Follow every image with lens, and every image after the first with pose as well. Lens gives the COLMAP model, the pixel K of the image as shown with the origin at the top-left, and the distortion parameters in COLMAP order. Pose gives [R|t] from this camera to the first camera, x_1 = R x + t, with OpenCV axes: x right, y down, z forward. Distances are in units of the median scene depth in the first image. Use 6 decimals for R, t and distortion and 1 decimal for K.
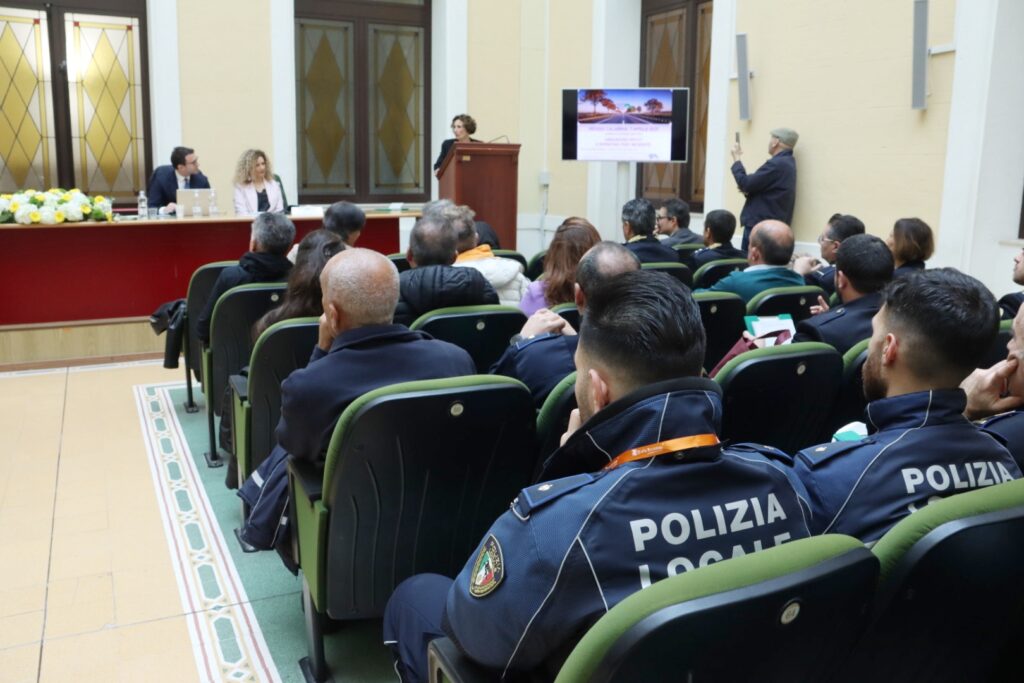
lens RADIAL K [[863.0, 0, 513.1], [0, 863.0, 323.4], [0, 0, 1]] dist [-0.126985, 0.103015]
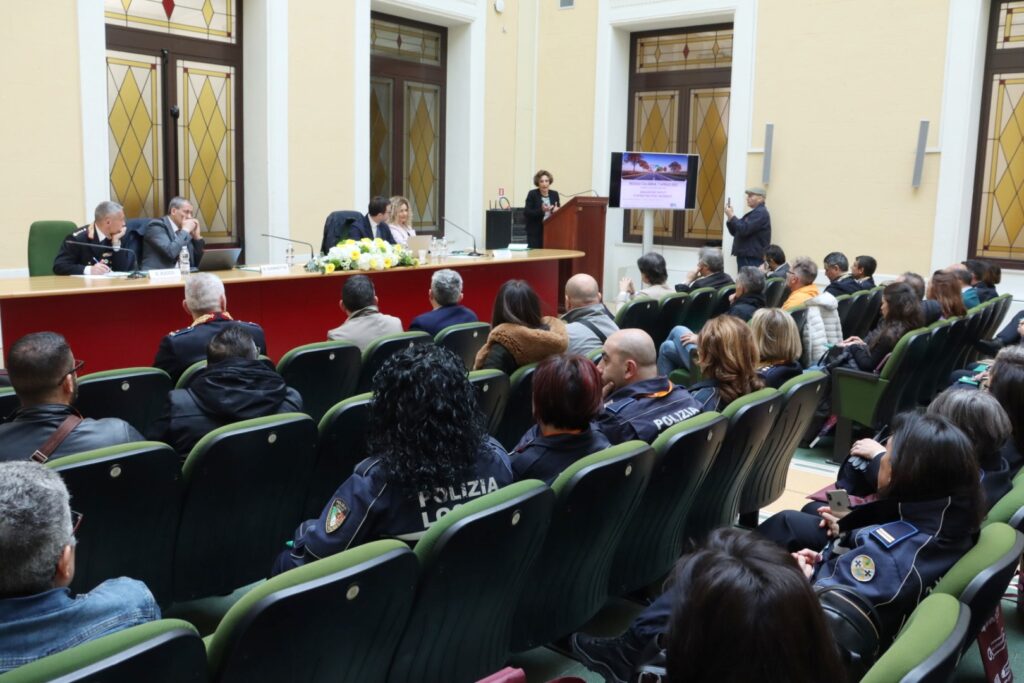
lens RADIAL K [[863.0, 0, 513.1], [0, 863.0, 323.4], [0, 0, 1]] dist [-0.126985, 0.103015]
pose [[0.919530, -0.046633, 0.390244, -0.586745], [0.052915, 0.998585, -0.005355, -0.020383], [-0.389442, 0.025574, 0.920696, -0.110795]]
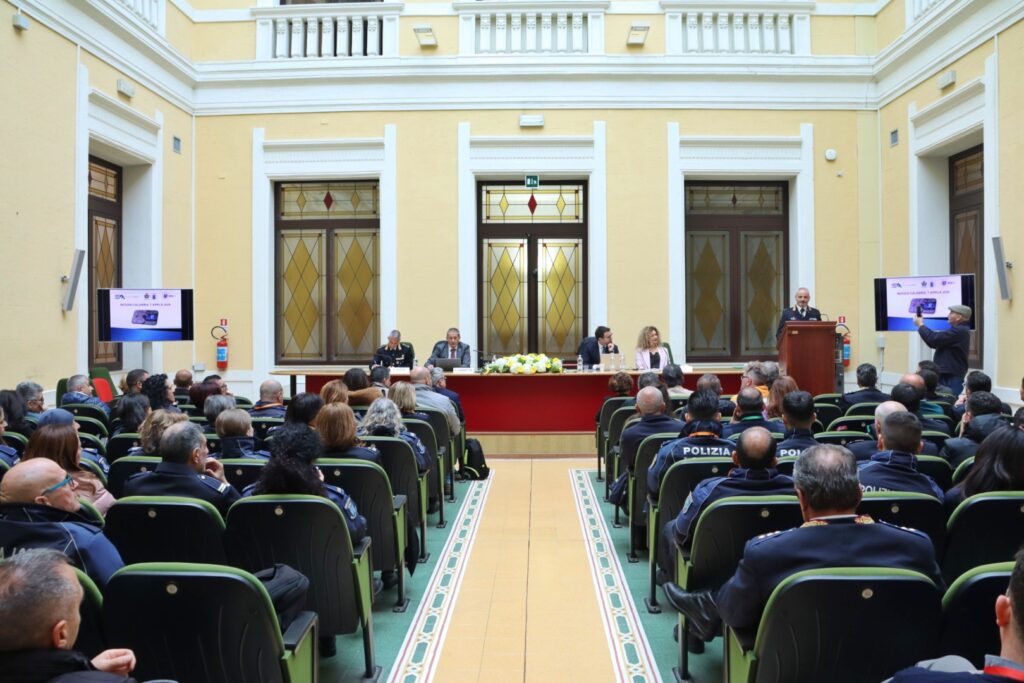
lens RADIAL K [[863.0, 0, 513.1], [0, 863.0, 323.4], [0, 0, 1]] dist [-0.126985, 0.103015]
pose [[0.882637, -0.016410, -0.469769, 0.178336], [-0.067617, 0.984564, -0.161436, 0.047231], [0.465167, 0.174254, 0.867903, -0.401109]]
